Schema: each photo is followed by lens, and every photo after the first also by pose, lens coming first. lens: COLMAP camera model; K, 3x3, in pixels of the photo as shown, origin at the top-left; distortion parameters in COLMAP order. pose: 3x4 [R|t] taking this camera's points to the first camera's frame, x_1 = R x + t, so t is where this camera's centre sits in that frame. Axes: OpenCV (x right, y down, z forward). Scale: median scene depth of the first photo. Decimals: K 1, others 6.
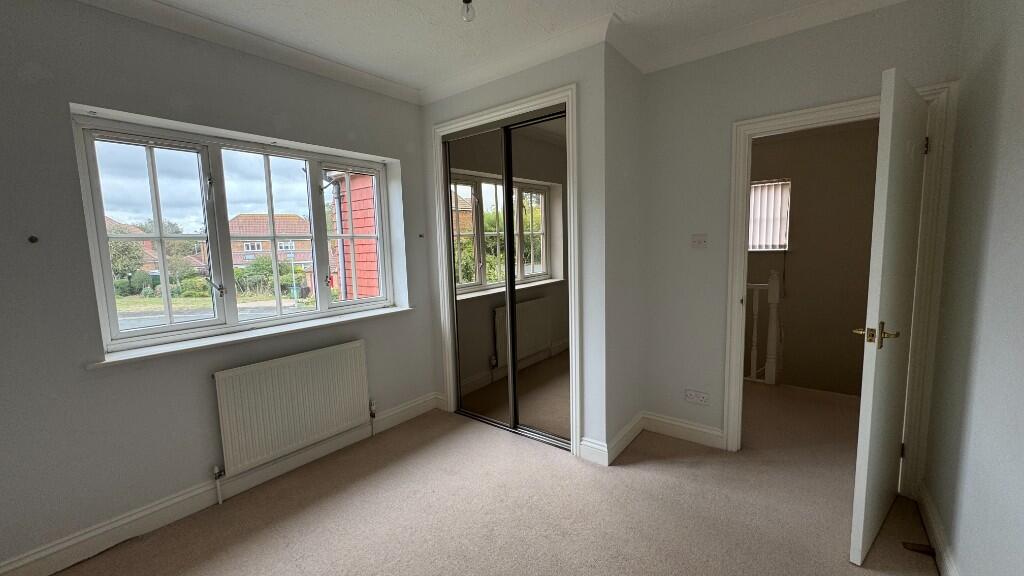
lens RADIAL K [[409.6, 0, 520.3], [0, 409.6, 282.1], [0, 0, 1]] dist [0.001963, 0.000076]
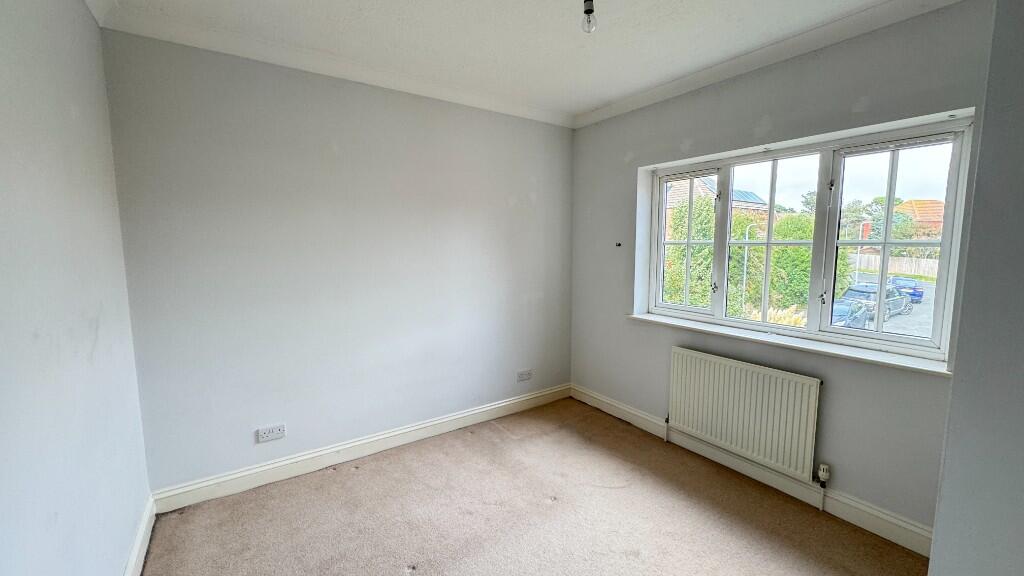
lens RADIAL K [[405.7, 0, 509.4], [0, 405.7, 302.3], [0, 0, 1]] dist [-0.000258, -0.000103]
pose [[-0.308186, 0.146147, -0.940033, 0.536211], [-0.106244, 0.976660, 0.186673, -0.089313], [0.945375, 0.157403, -0.285466, 0.714894]]
